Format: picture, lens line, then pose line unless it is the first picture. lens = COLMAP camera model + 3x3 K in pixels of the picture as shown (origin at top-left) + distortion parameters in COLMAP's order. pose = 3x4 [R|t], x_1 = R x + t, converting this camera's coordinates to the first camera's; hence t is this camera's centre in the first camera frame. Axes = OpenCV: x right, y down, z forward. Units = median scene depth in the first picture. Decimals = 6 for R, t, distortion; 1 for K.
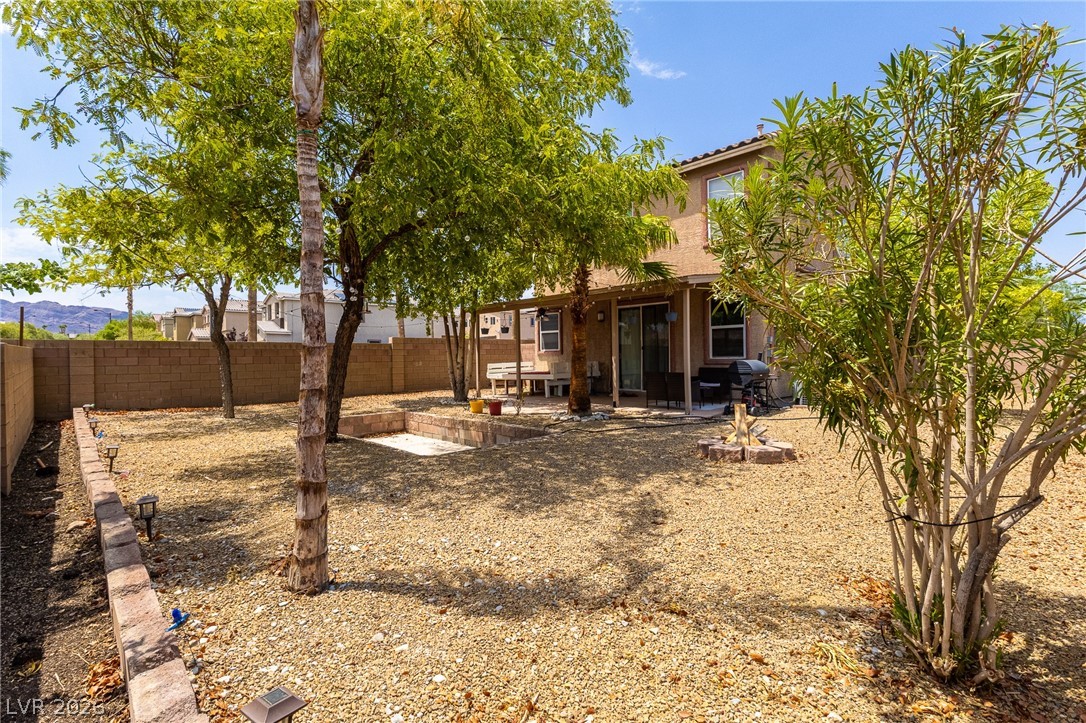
lens RADIAL K [[498.2, 0, 542.9], [0, 498.2, 361.4], [0, 0, 1]] dist [0.003807, -0.000493]
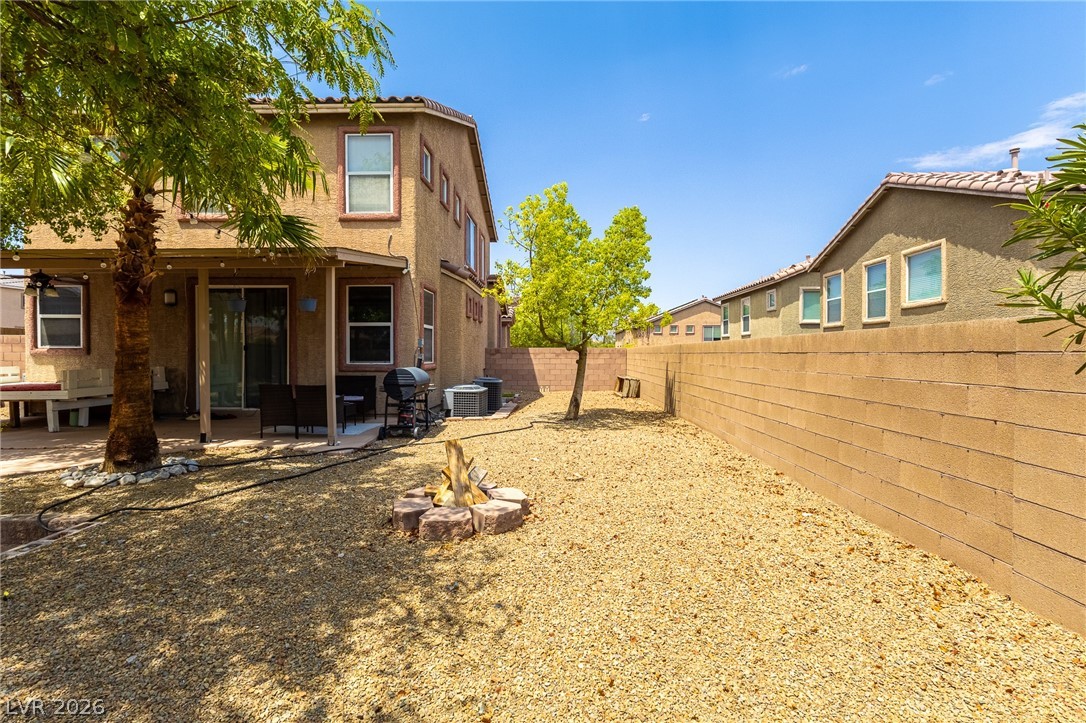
lens RADIAL K [[498.2, 0, 544.6], [0, 498.2, 360.9], [0, 0, 1]] dist [0.003807, -0.000493]
pose [[0.709453, 0.005368, 0.704732, 0.005433], [-0.005317, 0.999983, -0.002264, -0.011521], [-0.704733, -0.002141, 0.709470, 0.254721]]
